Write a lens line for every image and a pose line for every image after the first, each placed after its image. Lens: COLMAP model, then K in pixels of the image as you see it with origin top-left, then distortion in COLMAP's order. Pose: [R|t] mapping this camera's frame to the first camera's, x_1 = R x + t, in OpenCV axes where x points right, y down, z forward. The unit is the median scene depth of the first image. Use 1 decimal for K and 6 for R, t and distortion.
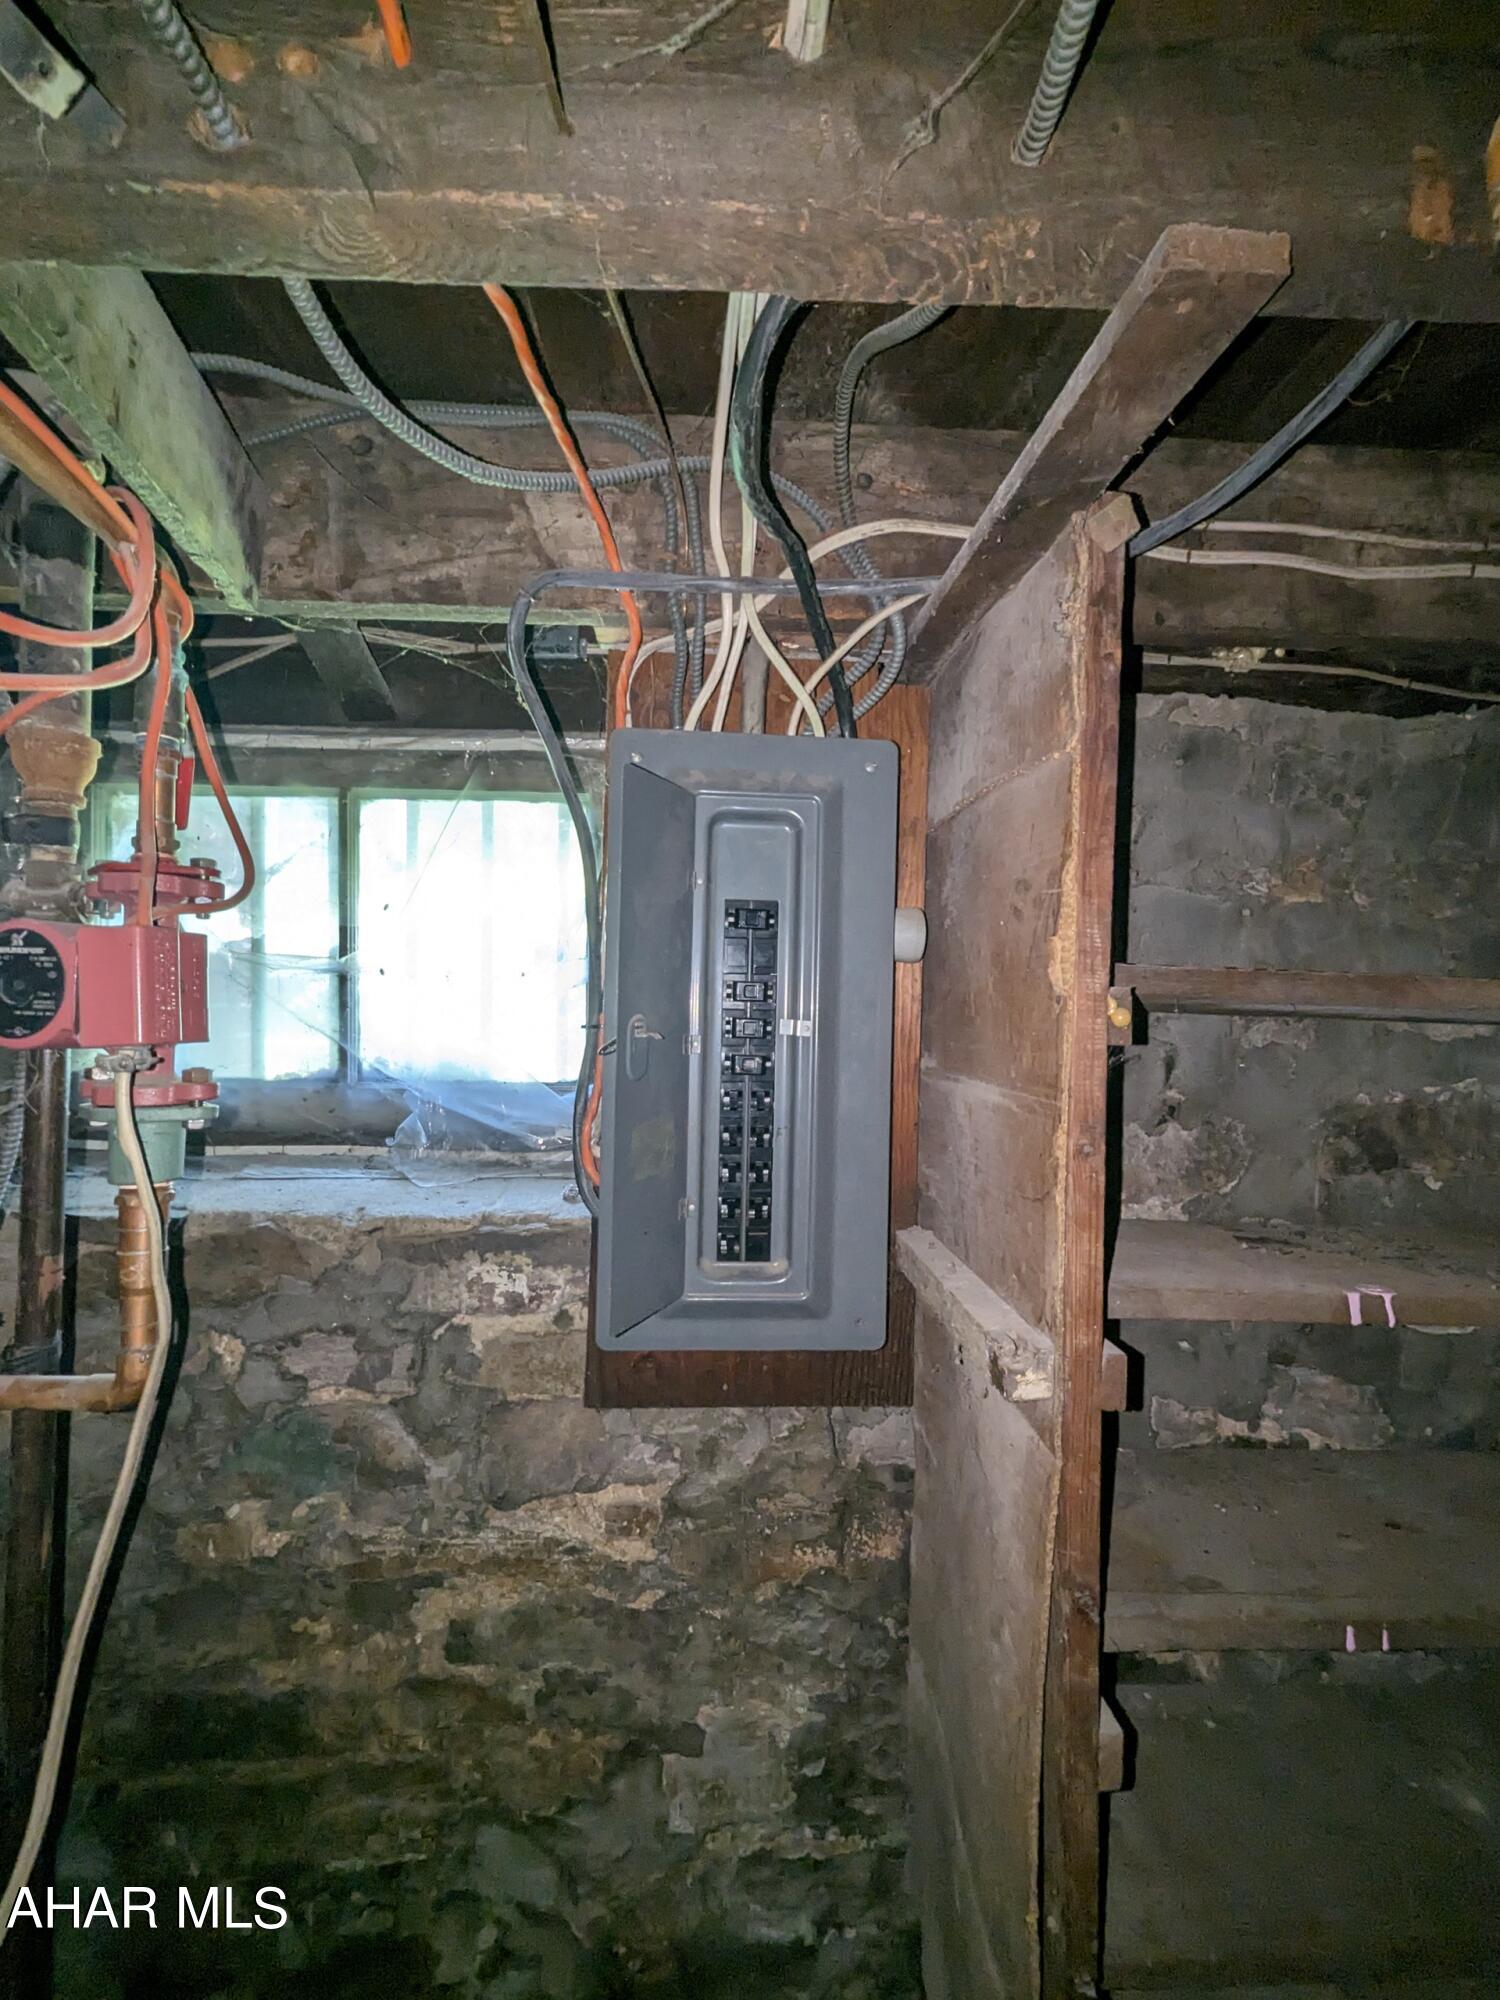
lens RADIAL K [[830.0, 0, 760.7], [0, 830.0, 988.5], [0, 0, 1]] dist [0.000791, 0.000574]
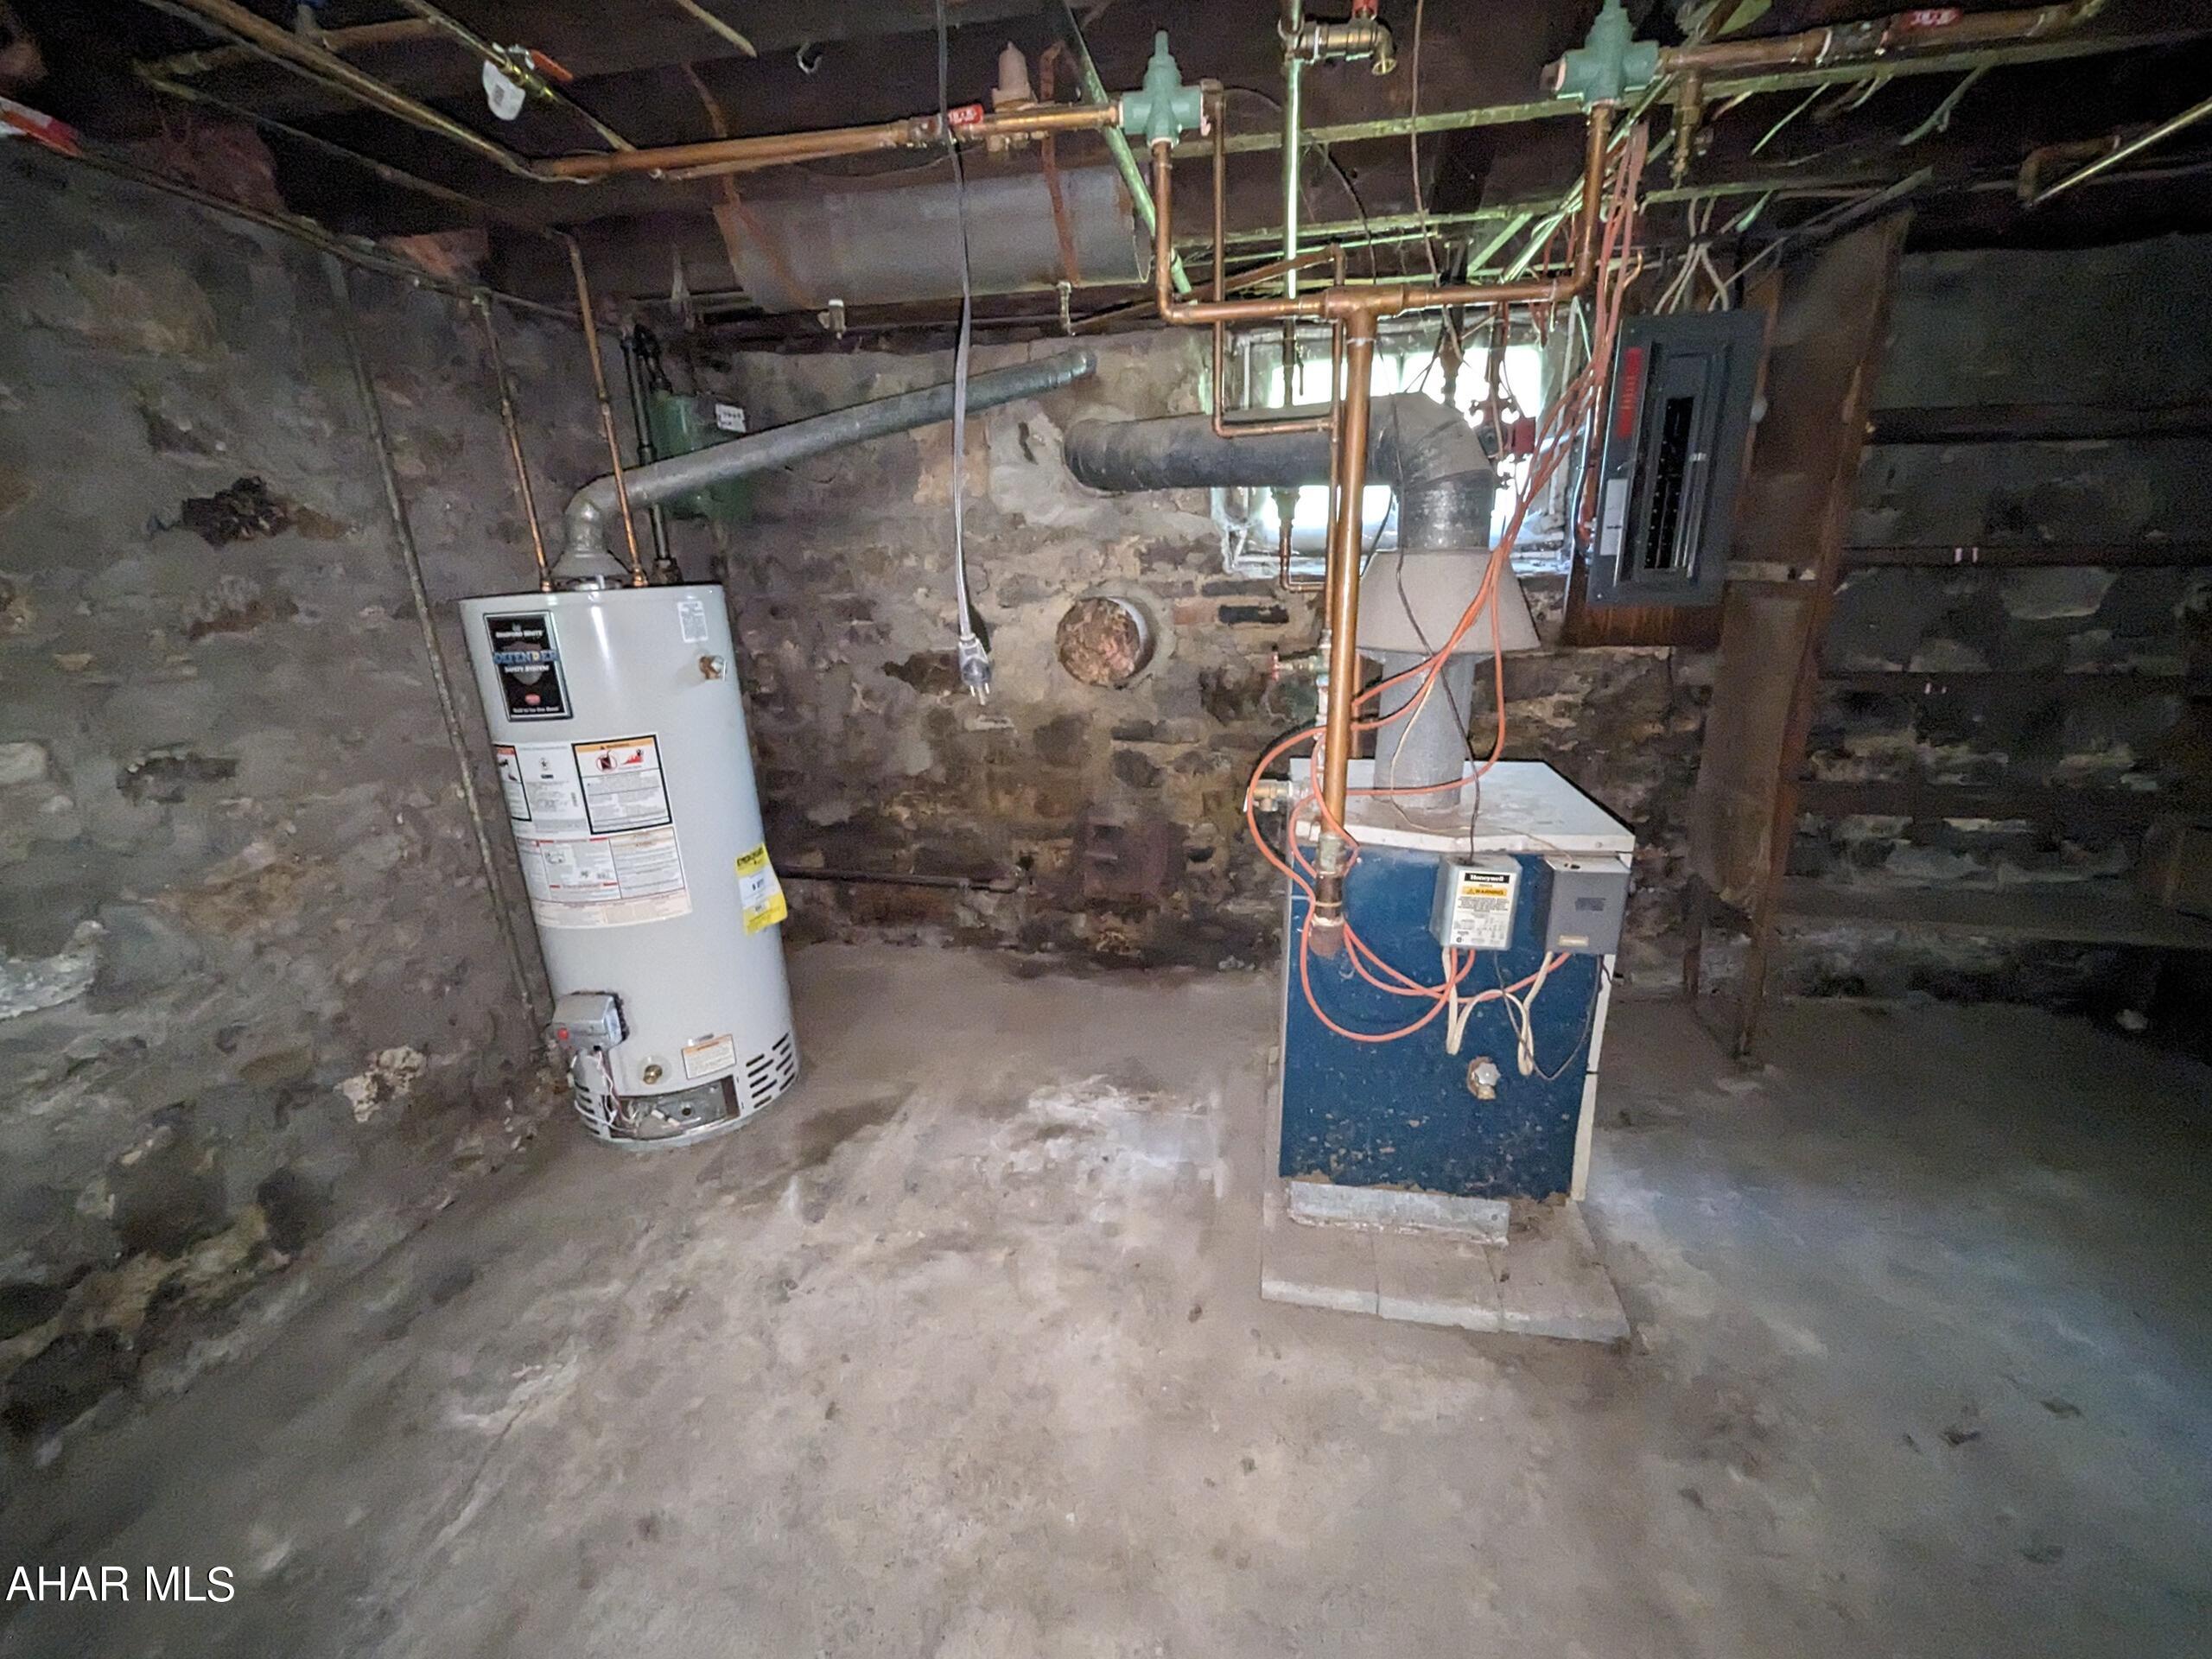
lens RADIAL K [[918.0, 0, 1113.3], [0, 918.0, 827.5], [0, 0, 1]] dist [0.000791, 0.000574]
pose [[0.969633, 0.025320, -0.243250, -0.717611], [0.045860, 0.958158, 0.282541, 0.193743], [0.240226, -0.285117, 0.927901, -1.645982]]
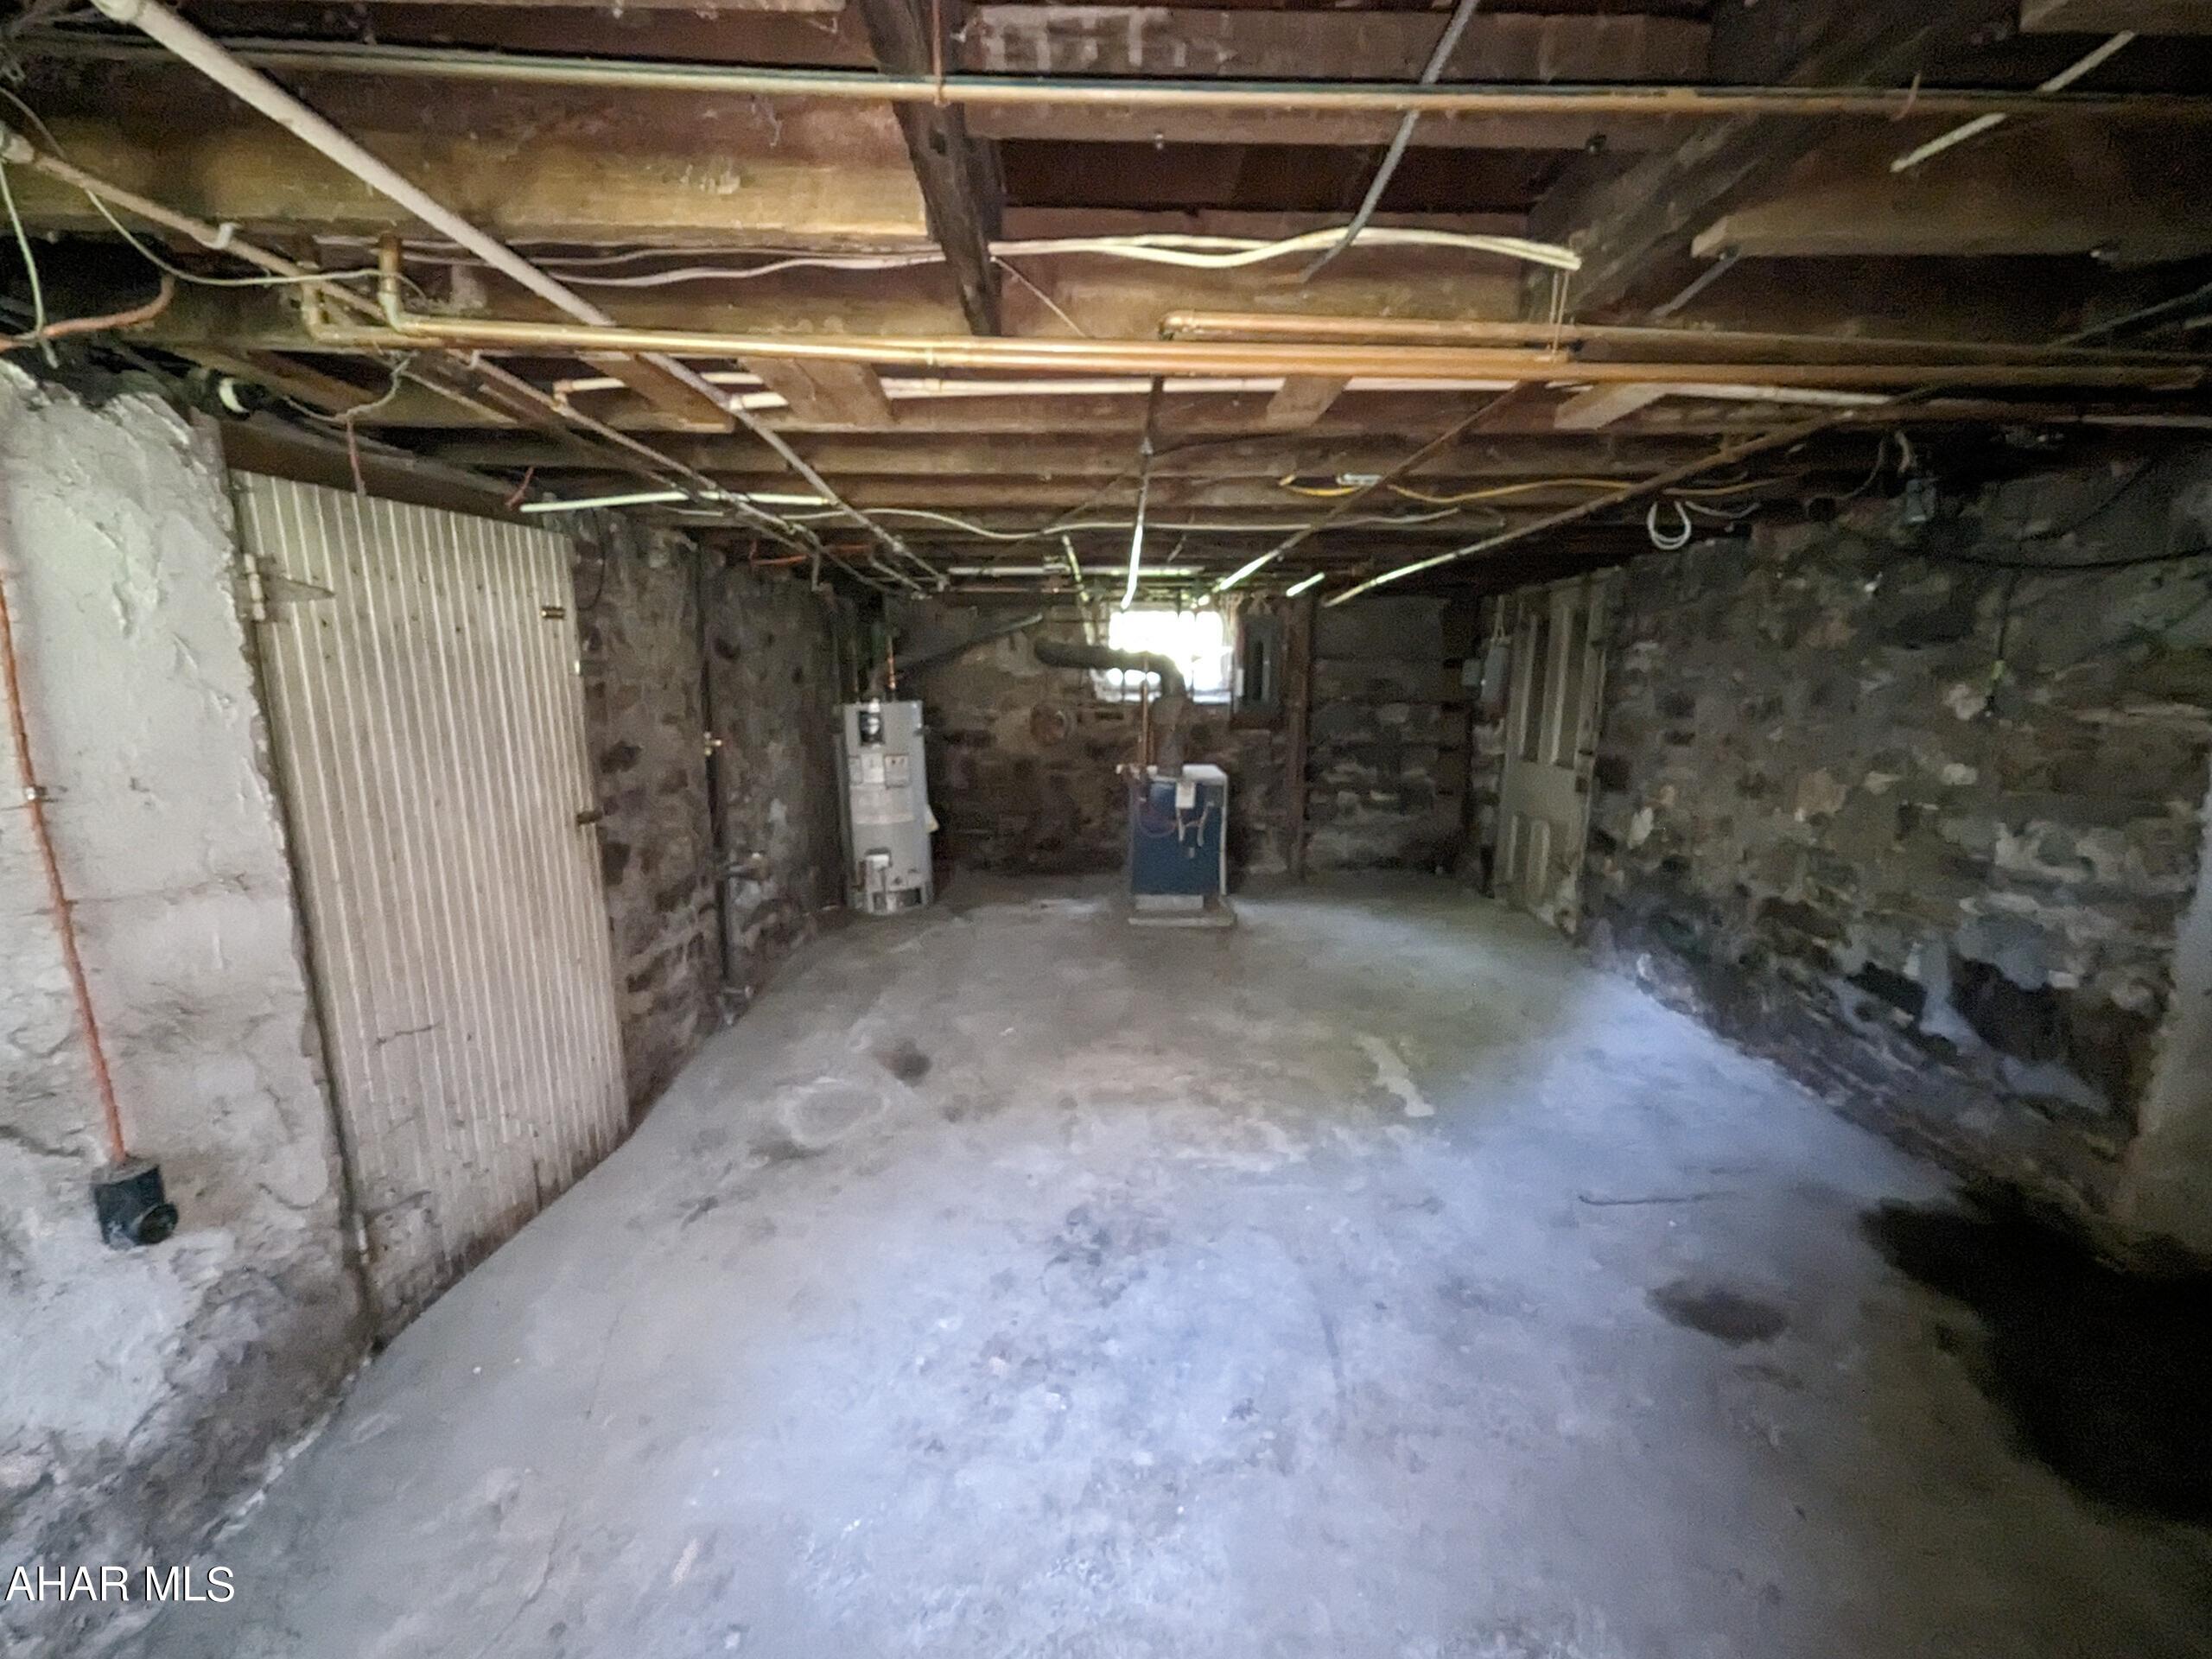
lens RADIAL K [[918.0, 0, 1093.3], [0, 918.0, 840.2], [0, 0, 1]] dist [0.000791, 0.000574]
pose [[0.997630, -0.006844, -0.068470, -0.672555], [0.019759, 0.981628, 0.189777, 0.020958], [0.065913, -0.190680, 0.979437, -5.090701]]
